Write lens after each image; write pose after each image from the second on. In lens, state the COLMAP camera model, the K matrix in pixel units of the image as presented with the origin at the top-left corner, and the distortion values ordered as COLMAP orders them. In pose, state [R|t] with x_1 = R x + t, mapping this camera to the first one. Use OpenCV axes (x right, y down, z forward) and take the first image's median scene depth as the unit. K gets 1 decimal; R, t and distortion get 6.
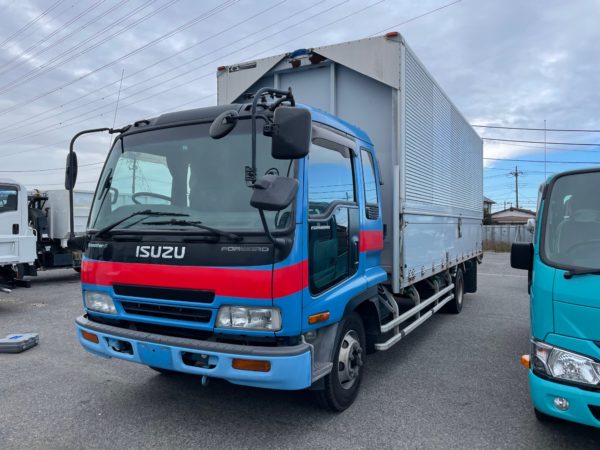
lens RADIAL K [[462.1, 0, 303.8], [0, 462.1, 226.9], [0, 0, 1]] dist [-0.000779, -0.010748]
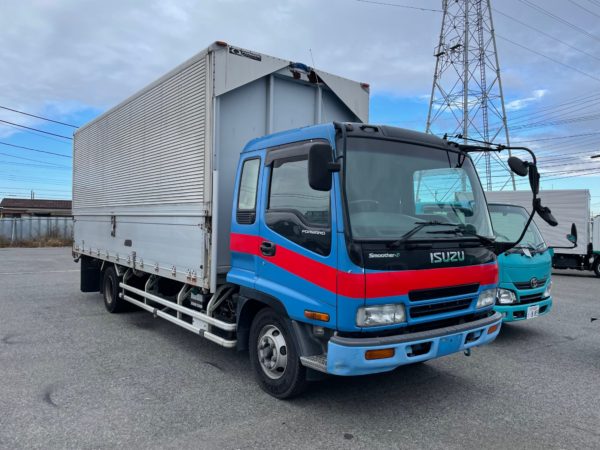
lens RADIAL K [[462.1, 0, 303.8], [0, 462.1, 226.9], [0, 0, 1]] dist [-0.000779, -0.010748]
pose [[0.406158, -0.001717, 0.913801, -1.475557], [-0.018719, 0.999773, 0.010199, -0.025460], [-0.913611, -0.021248, 0.406033, 0.828316]]
